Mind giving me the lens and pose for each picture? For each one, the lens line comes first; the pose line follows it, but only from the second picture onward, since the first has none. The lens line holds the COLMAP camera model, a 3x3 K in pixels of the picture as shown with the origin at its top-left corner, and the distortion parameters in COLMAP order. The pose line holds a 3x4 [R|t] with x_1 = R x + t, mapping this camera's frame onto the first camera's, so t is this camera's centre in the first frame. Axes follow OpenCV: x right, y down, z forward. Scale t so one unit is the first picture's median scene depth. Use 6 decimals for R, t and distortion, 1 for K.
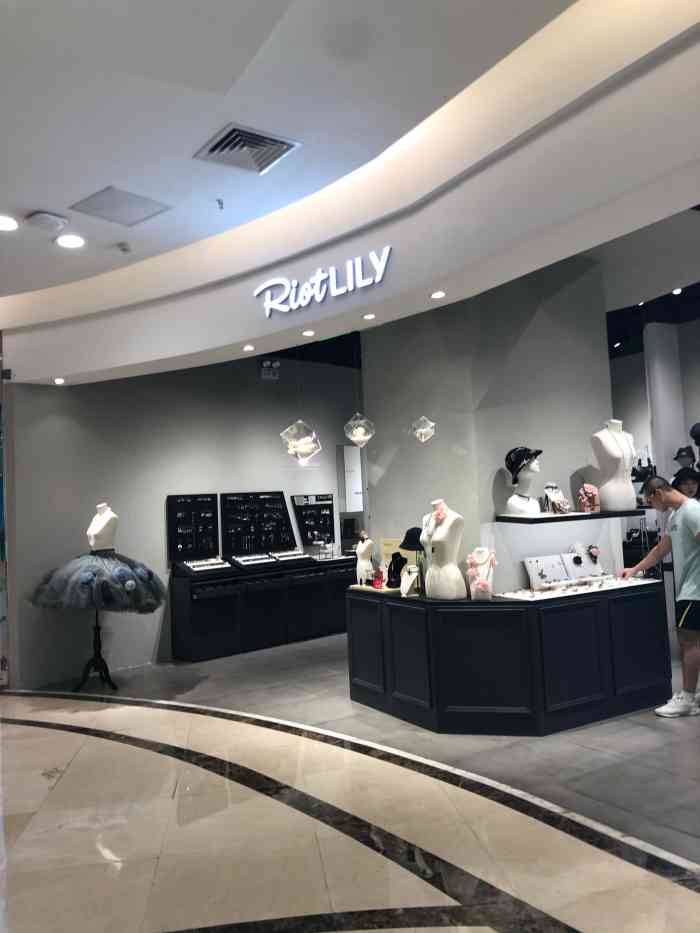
lens RADIAL K [[745.1, 0, 348.1], [0, 745.1, 469.6], [0, 0, 1]] dist [0.032852, -0.006884]
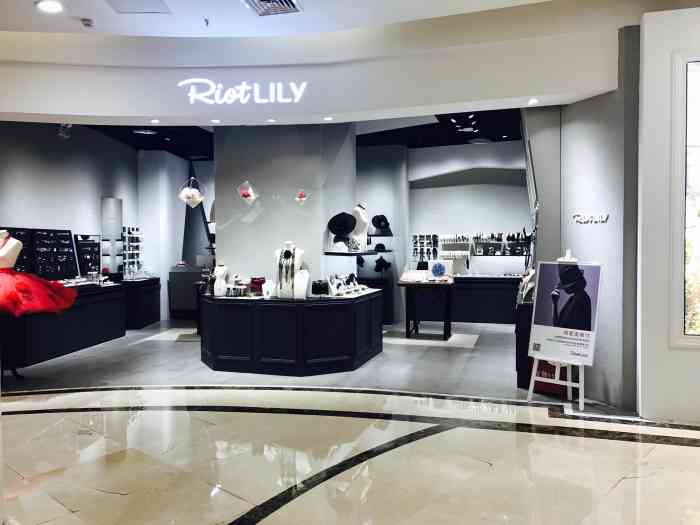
lens RADIAL K [[559.8, 0, 345.3], [0, 559.8, 263.5], [0, 0, 1]] dist [0.010103, 0.005226]
pose [[0.766030, 0.029254, 0.642139, -0.534572], [-0.063306, 0.997541, 0.030074, 0.042928], [-0.639680, -0.063688, 0.765998, -0.013230]]
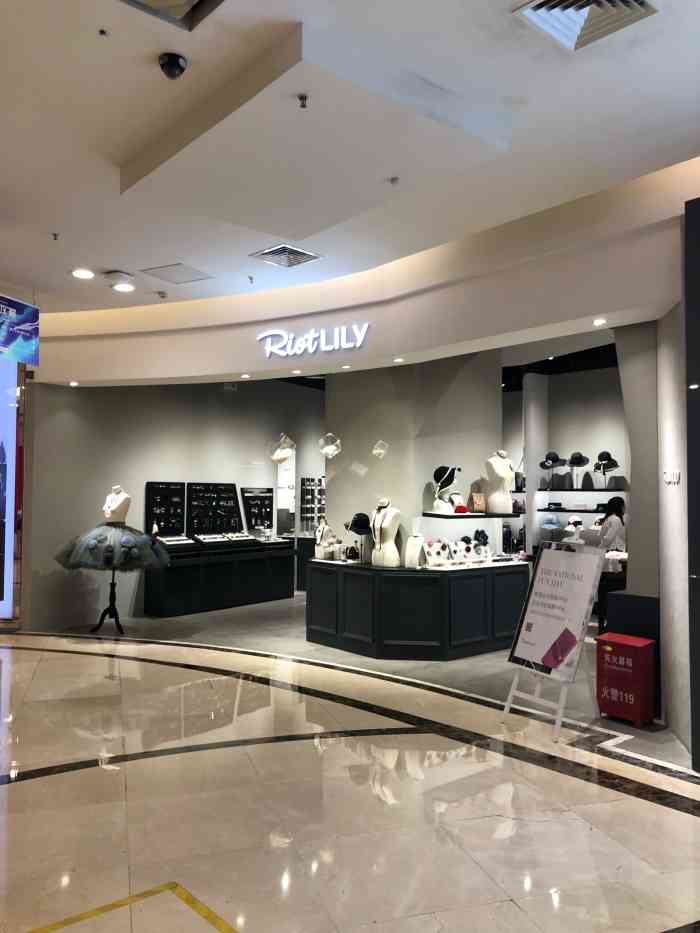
lens RADIAL K [[745.1, 0, 352.3], [0, 745.1, 467.3], [0, 0, 1]] dist [0.032852, -0.006884]
pose [[0.983345, 0.065916, 0.169376, -0.166105], [-0.066526, 0.997783, -0.002077, -0.011527], [-0.169137, -0.009225, 0.985549, -0.351725]]
